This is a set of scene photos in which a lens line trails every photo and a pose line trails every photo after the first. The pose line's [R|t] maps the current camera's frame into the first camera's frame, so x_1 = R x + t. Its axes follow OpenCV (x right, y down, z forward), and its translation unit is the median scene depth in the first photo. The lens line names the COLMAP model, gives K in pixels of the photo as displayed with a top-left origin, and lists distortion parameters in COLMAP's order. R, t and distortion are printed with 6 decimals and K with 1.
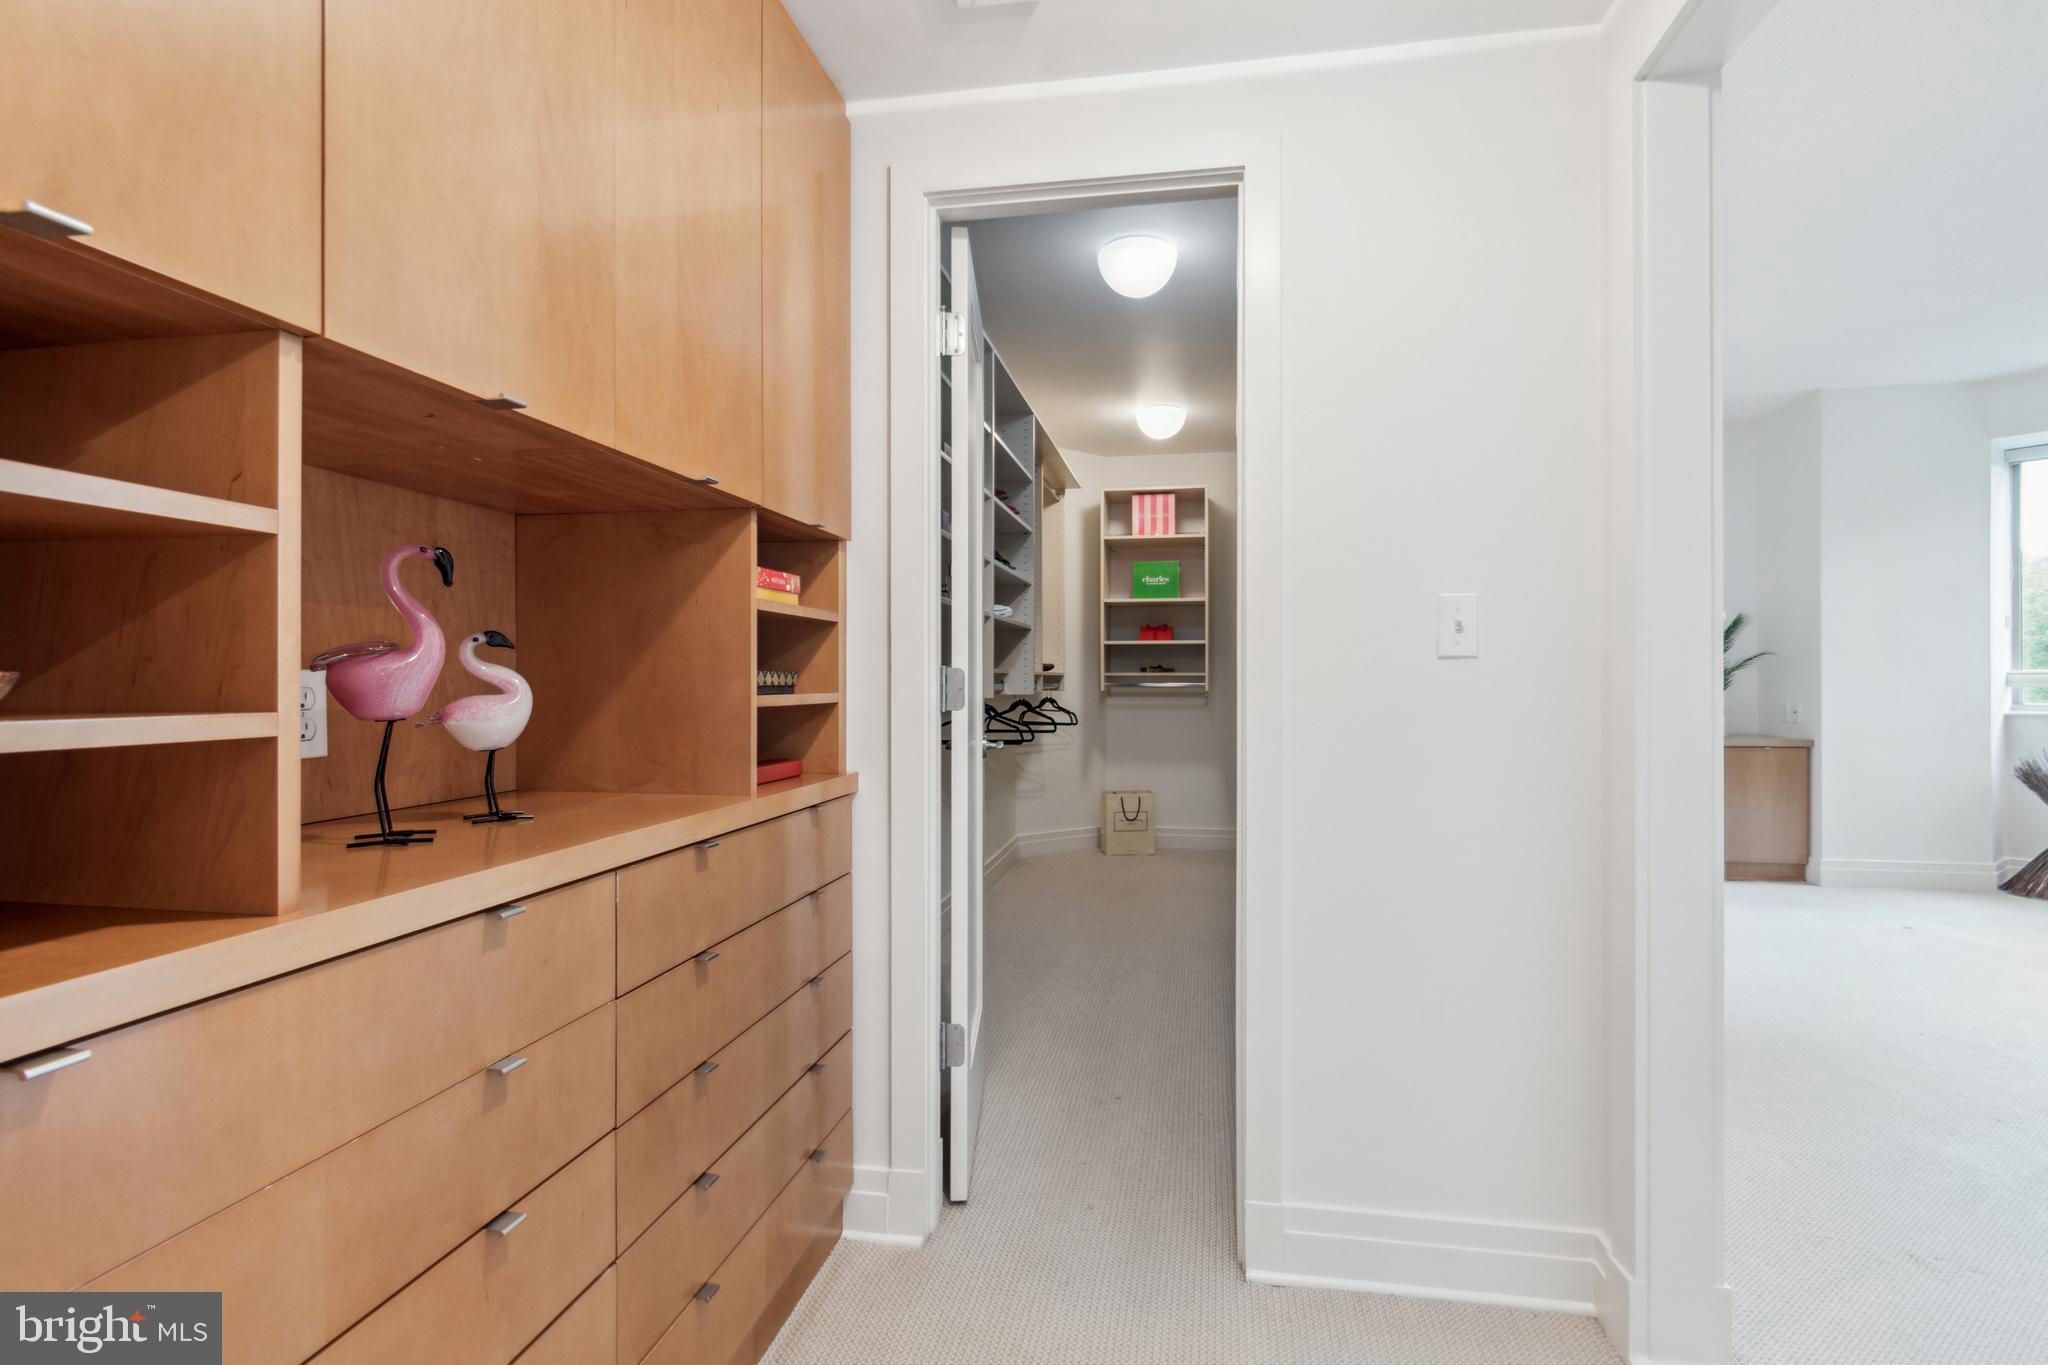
lens RADIAL K [[928.4, 0, 1030.8], [0, 928.4, 687.8], [0, 0, 1]] dist [0.001479, -0.000510]
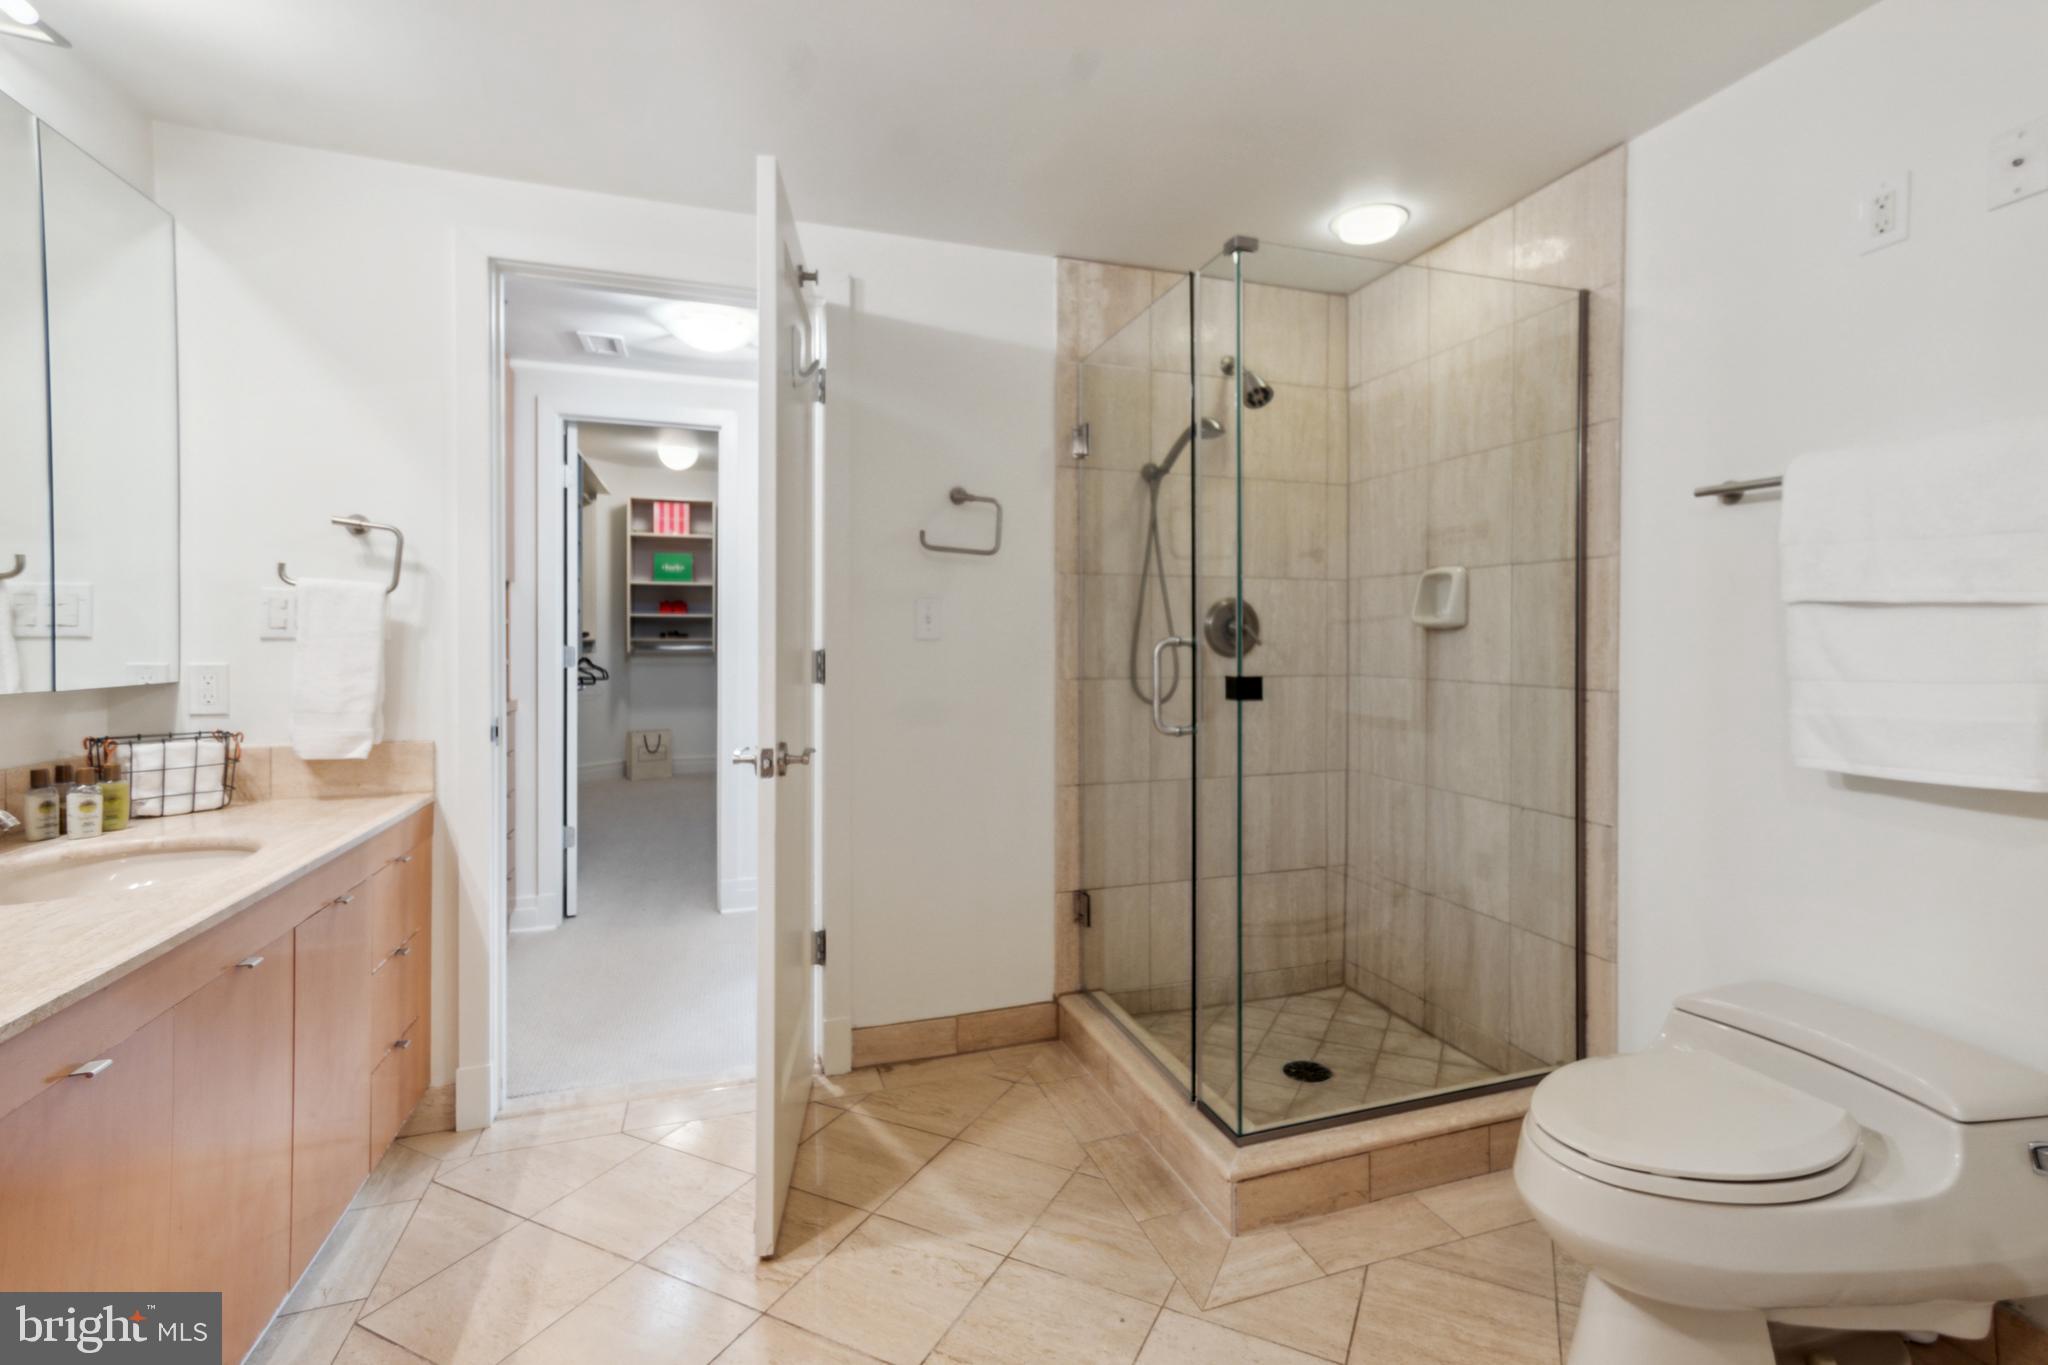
lens RADIAL K [[928.4, 0, 1061.5], [0, 928.4, 651.1], [0, 0, 1]] dist [0.001479, -0.000510]
pose [[0.859650, 0.001805, 0.510879, -0.063485], [-0.005831, 0.999963, 0.006279, -0.010208], [-0.510849, -0.008377, 0.859629, -0.406763]]
